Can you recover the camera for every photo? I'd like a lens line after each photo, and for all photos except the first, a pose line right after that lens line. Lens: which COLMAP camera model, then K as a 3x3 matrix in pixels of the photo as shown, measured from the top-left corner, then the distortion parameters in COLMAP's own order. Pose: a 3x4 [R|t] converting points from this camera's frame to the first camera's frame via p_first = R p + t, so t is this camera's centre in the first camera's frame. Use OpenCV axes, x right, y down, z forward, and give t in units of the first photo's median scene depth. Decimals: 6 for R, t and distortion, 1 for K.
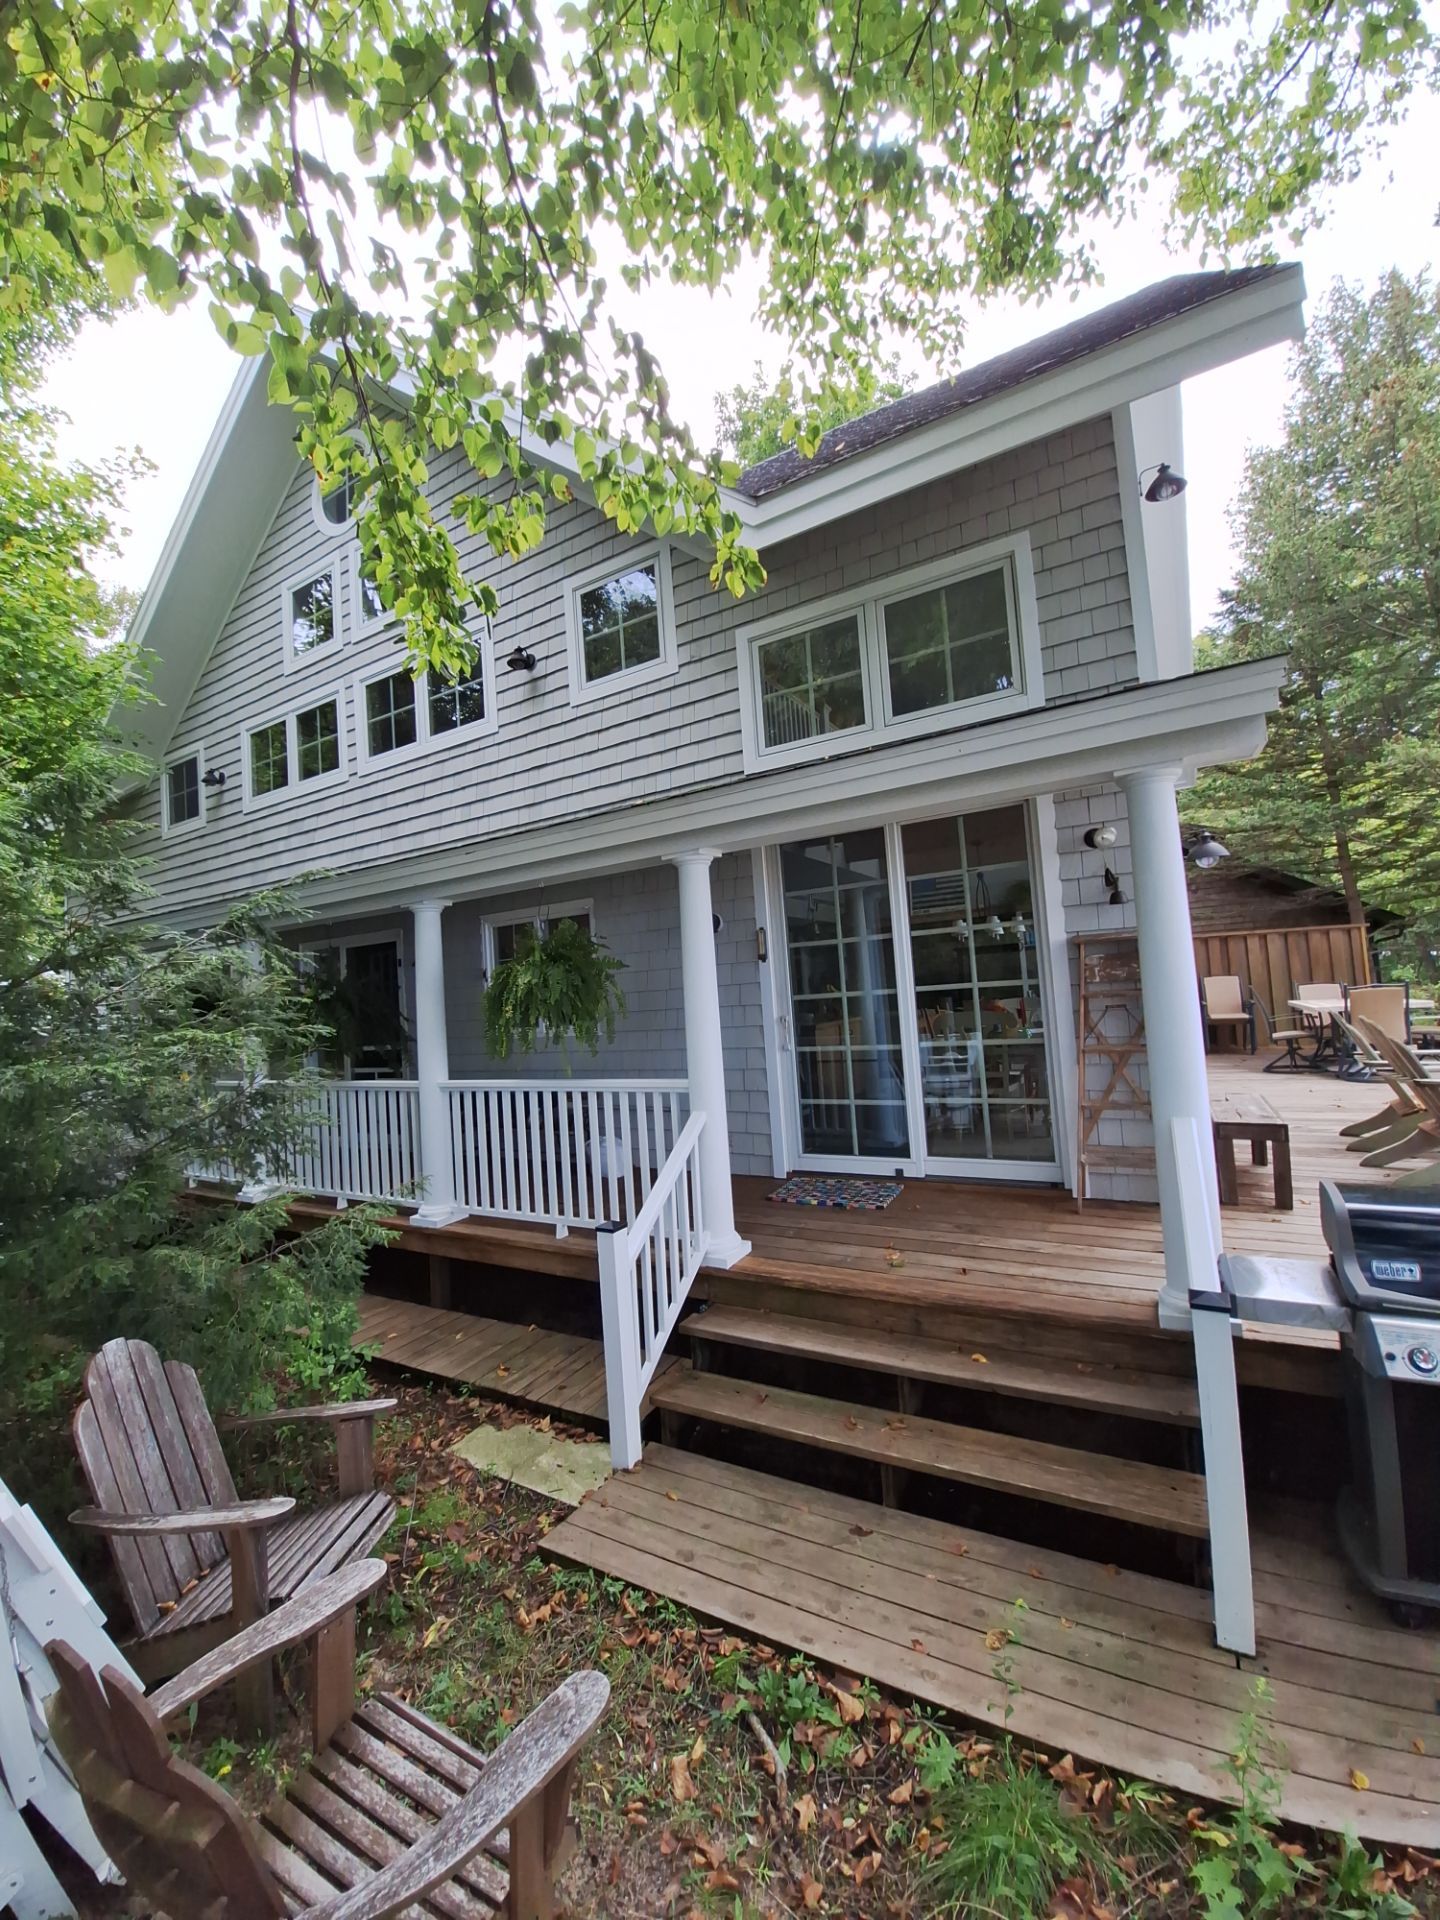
lens RADIAL K [[747.7, 0, 716.2], [0, 747.7, 954.4], [0, 0, 1]] dist [0.000345, -0.011331]
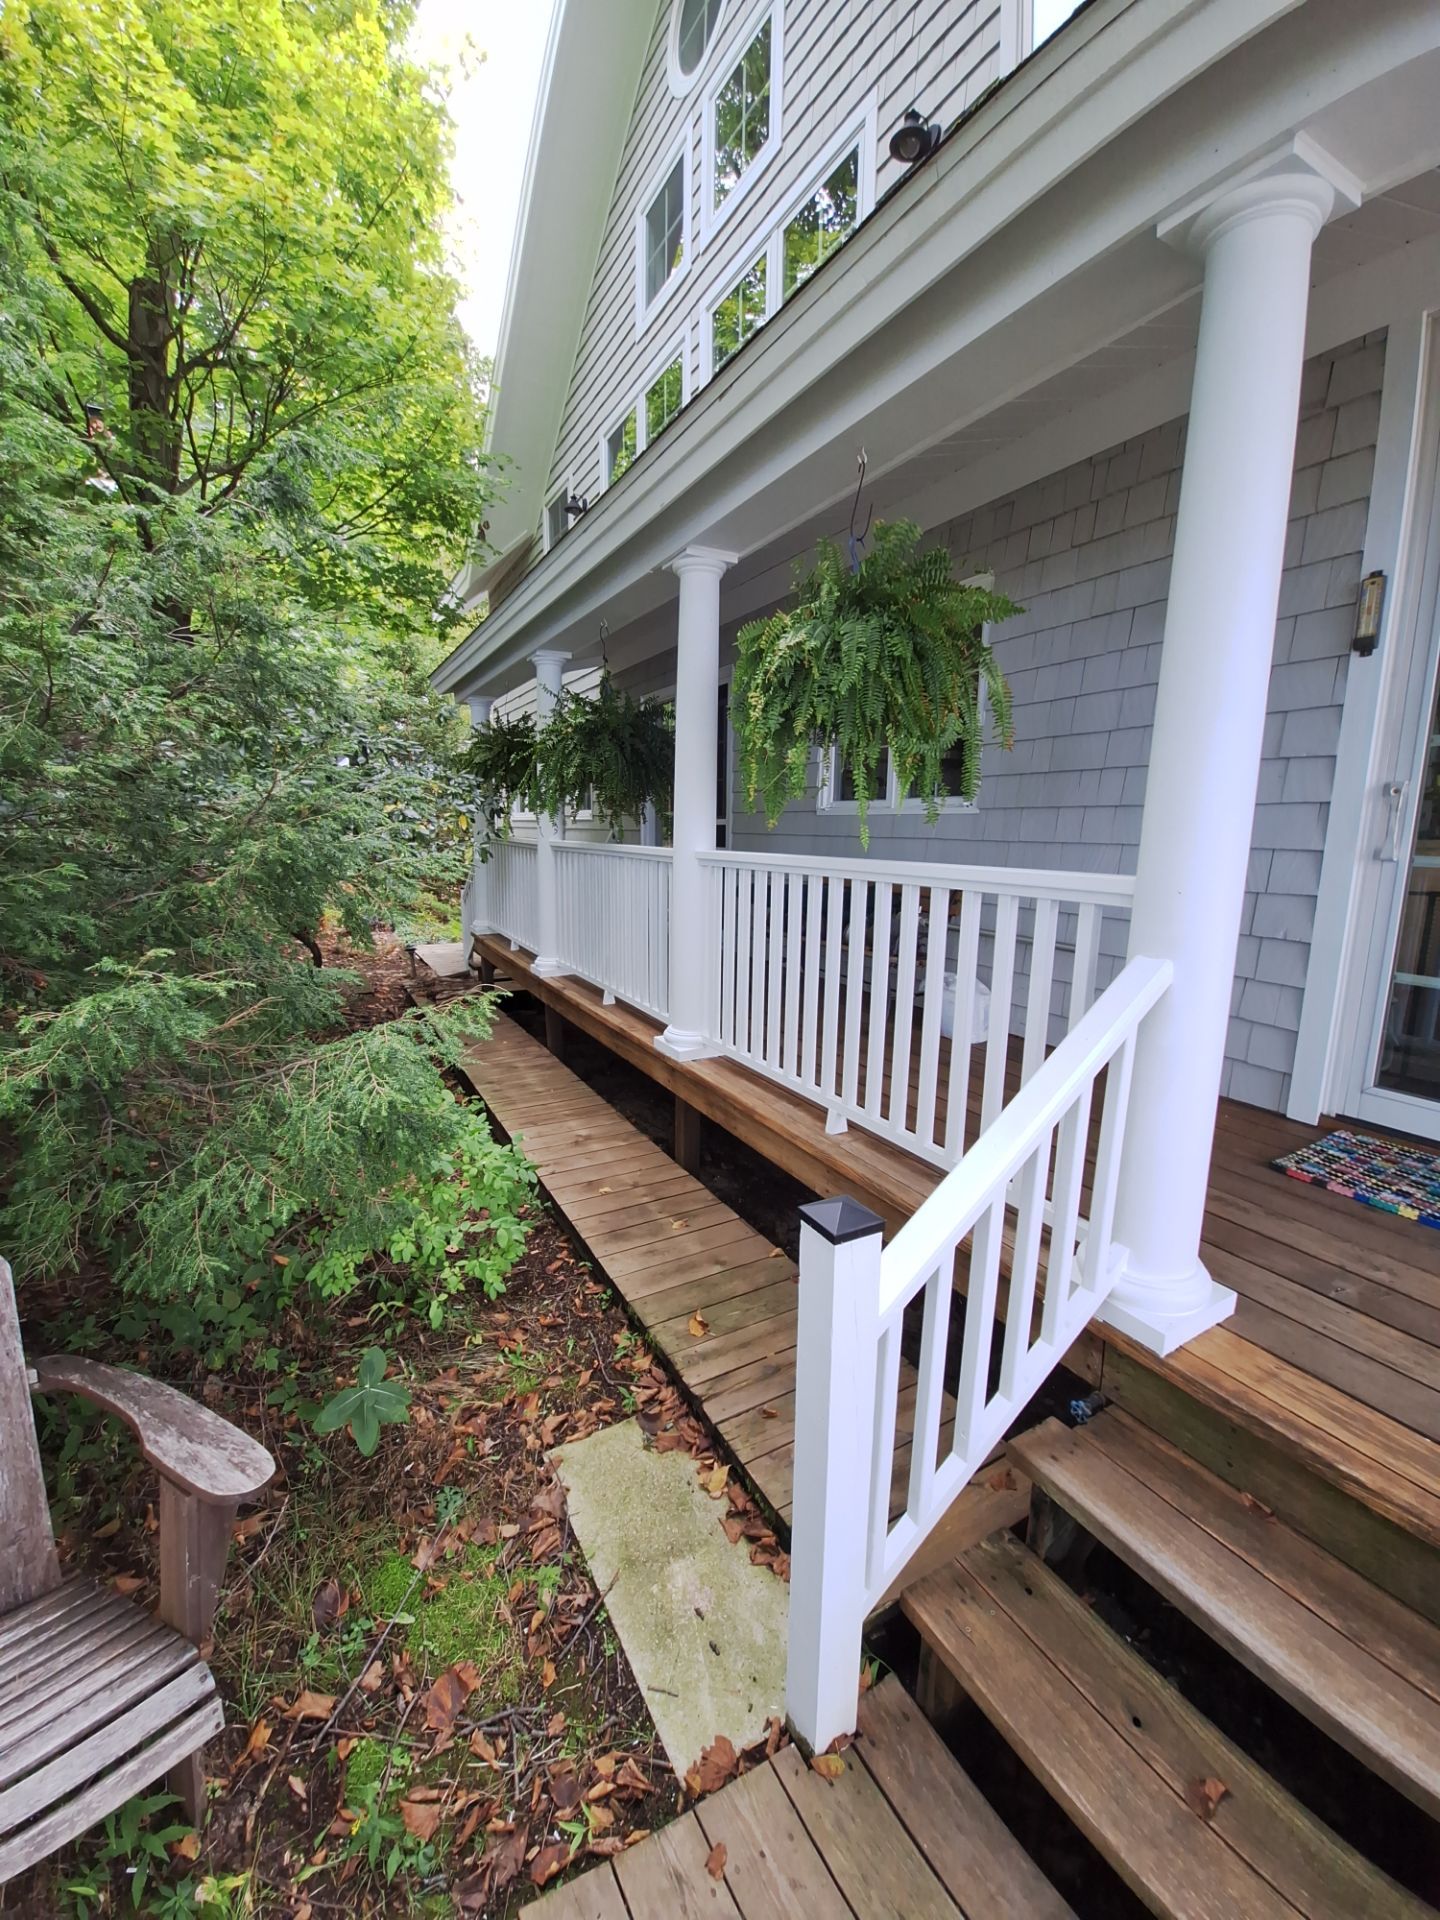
lens RADIAL K [[747.7, 0, 716.2], [0, 747.7, 954.4], [0, 0, 1]] dist [0.000345, -0.011331]
pose [[0.856049, 0.163049, -0.490506, -0.026094], [-0.044128, 0.968535, 0.244935, 0.117245], [0.515008, -0.188031, 0.836308, 0.533651]]
